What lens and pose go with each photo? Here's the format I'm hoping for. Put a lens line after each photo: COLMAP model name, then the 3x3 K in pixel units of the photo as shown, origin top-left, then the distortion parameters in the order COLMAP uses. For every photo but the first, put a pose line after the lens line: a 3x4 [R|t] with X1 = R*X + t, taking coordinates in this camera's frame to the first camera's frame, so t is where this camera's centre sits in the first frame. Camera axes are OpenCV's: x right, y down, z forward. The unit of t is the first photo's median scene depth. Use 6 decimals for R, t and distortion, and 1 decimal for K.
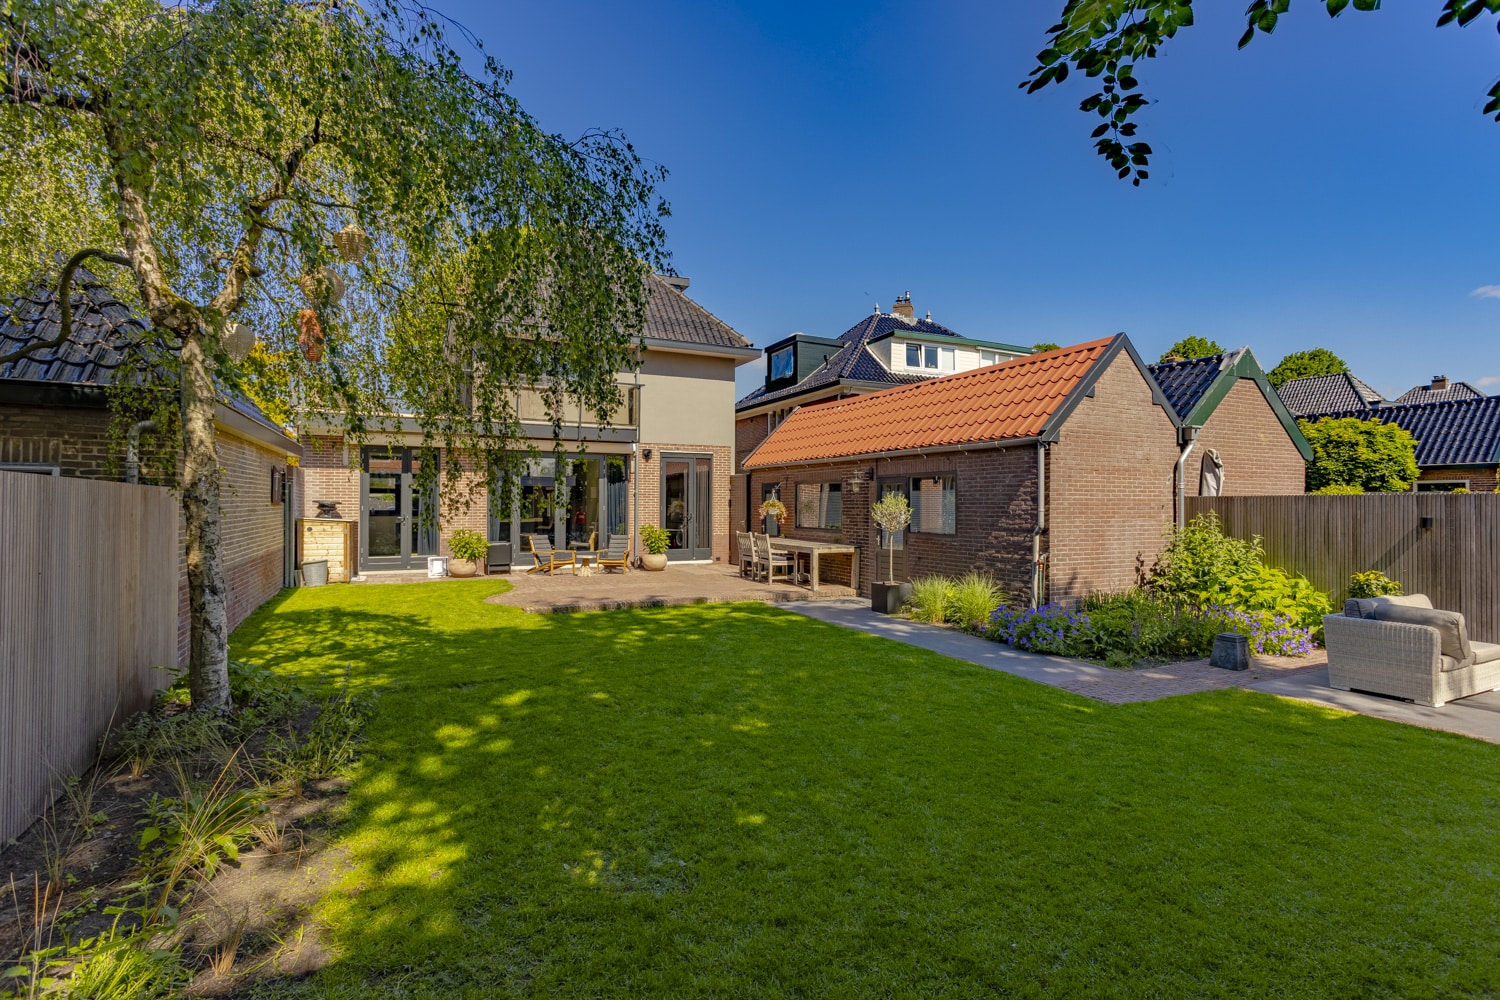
lens RADIAL K [[716.1, 0, 751.9], [0, 716.1, 501.4], [0, 0, 1]] dist [-0.000197, 0.000185]
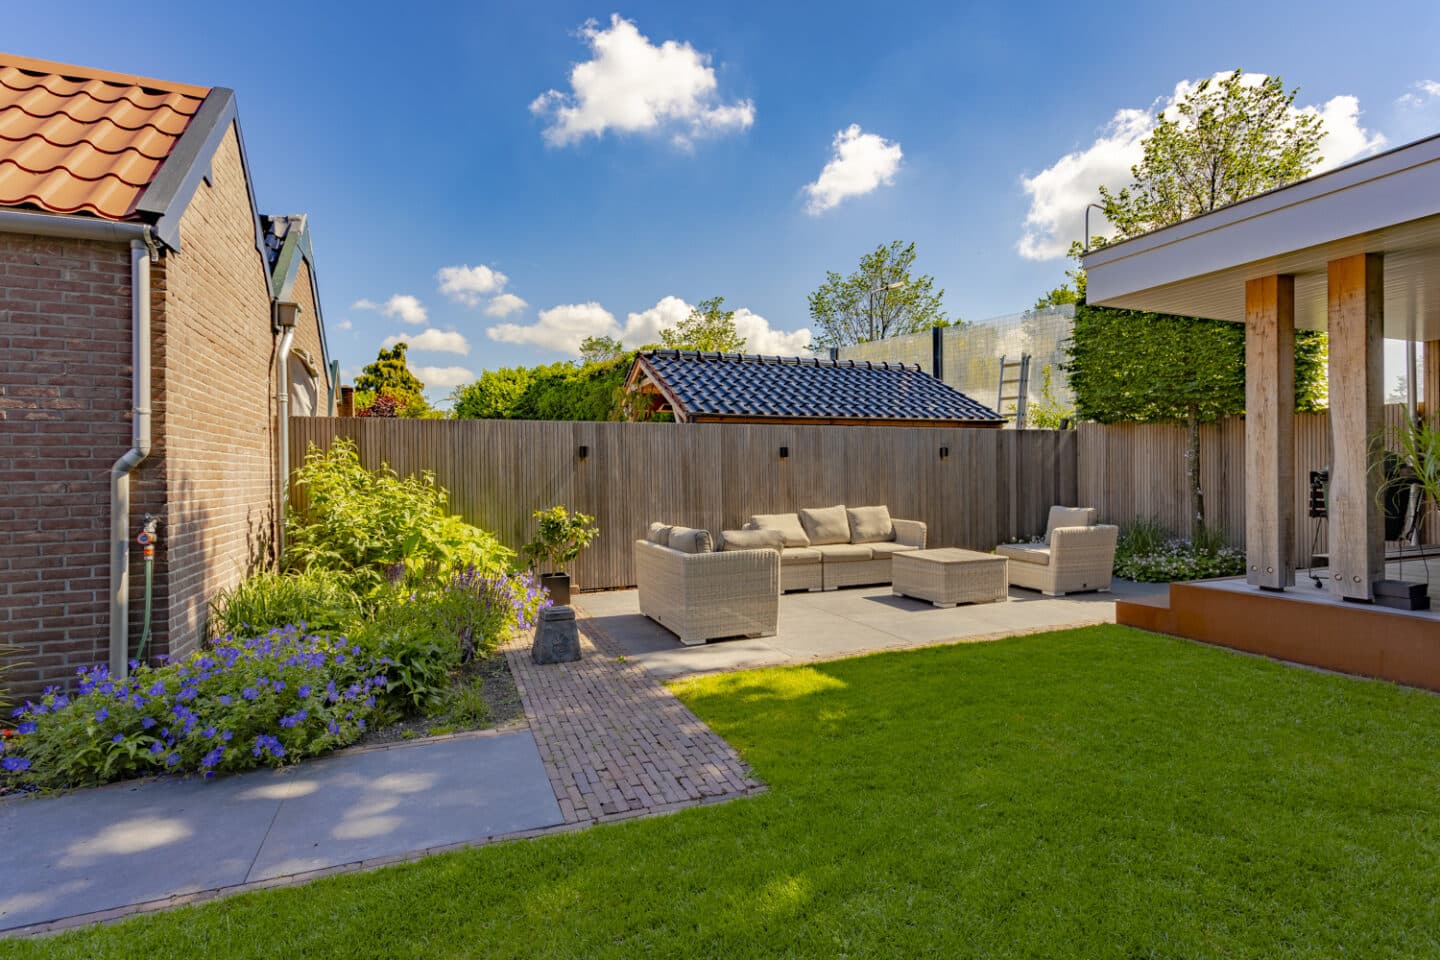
lens RADIAL K [[687.5, 0, 713.1], [0, 687.5, 477.6], [0, 0, 1]] dist [-0.000197, 0.000185]
pose [[0.075338, -0.010488, 0.997103, 0.032365], [0.002733, 0.999943, 0.010311, 0.037791], [-0.997154, 0.001948, 0.075362, 0.519358]]
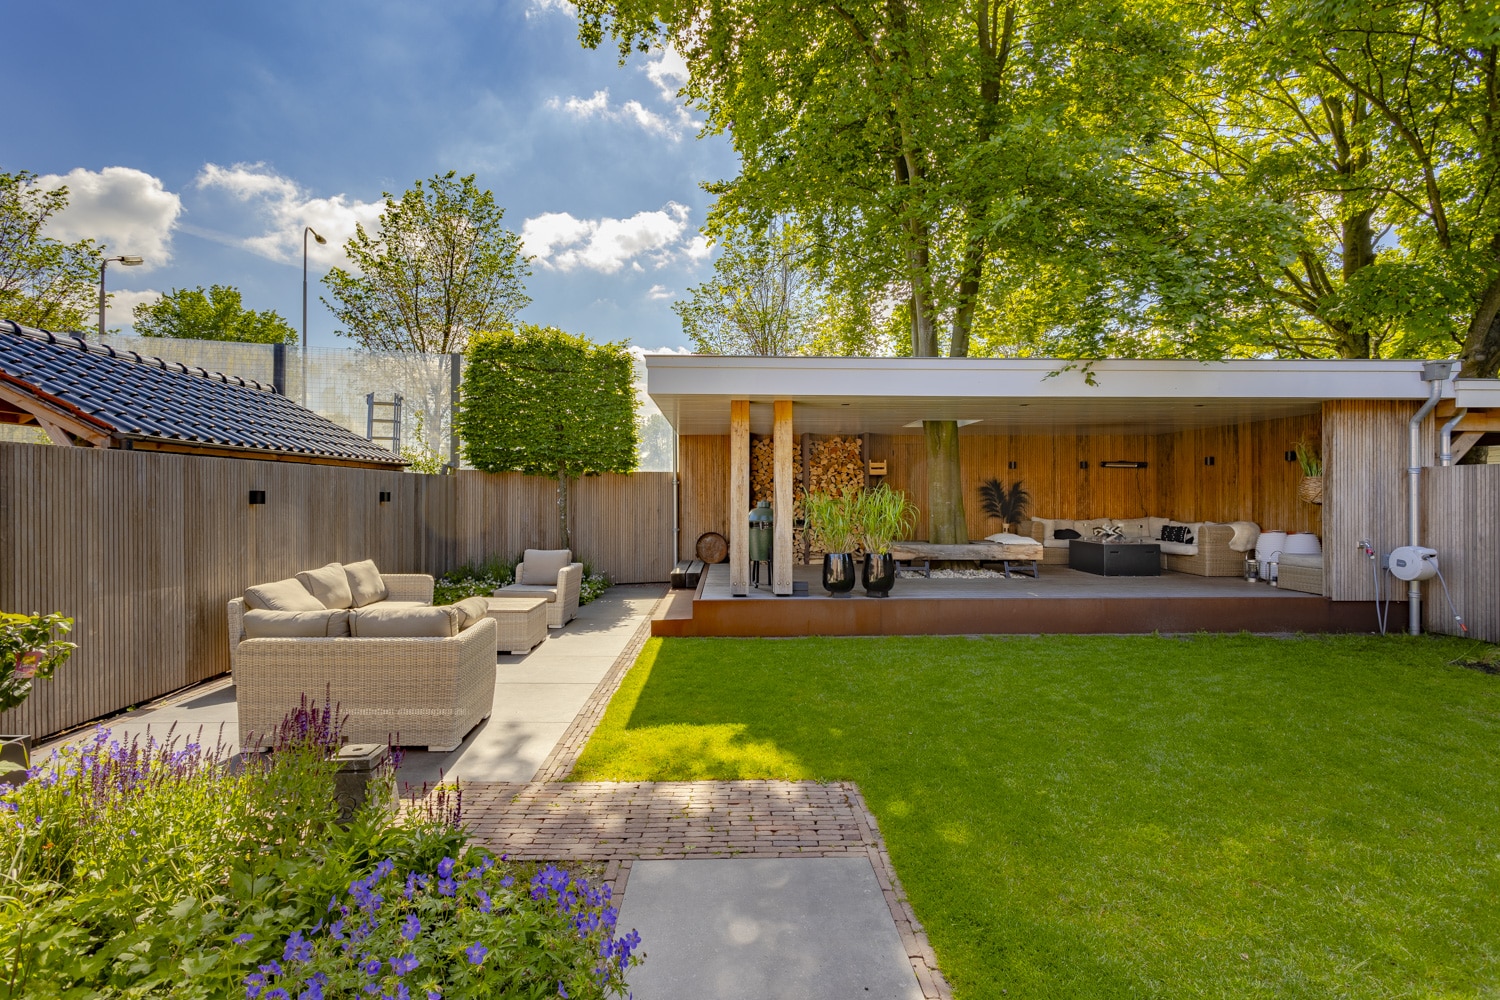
lens RADIAL K [[716.1, 0, 737.8], [0, 716.1, 494.2], [0, 0, 1]] dist [-0.000197, 0.000185]
pose [[-0.909323, -0.007023, 0.416032, 0.175849], [-0.011185, 0.999909, -0.007566, 0.016978], [-0.415941, -0.011533, -0.909319, 0.841157]]
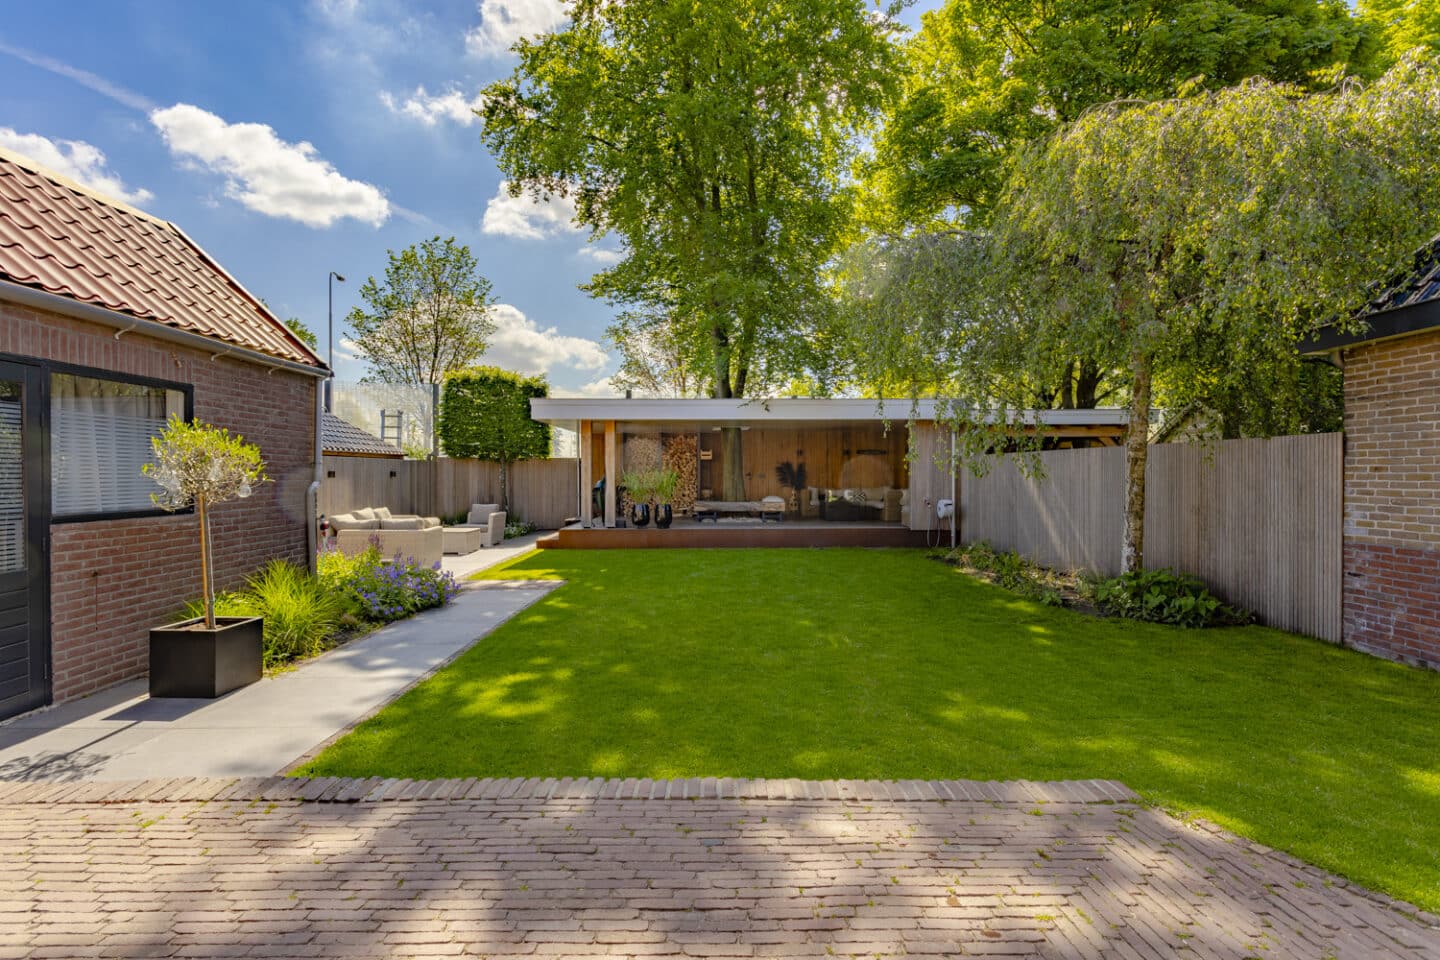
lens RADIAL K [[687.5, 0, 720.6], [0, 687.5, 483.6], [0, 0, 1]] dist [-0.000197, 0.000185]
pose [[-0.905666, -0.013178, 0.423787, -0.252789], [-0.009399, 0.999895, 0.011005, 0.016109], [-0.423888, 0.005984, -0.905695, 1.198543]]
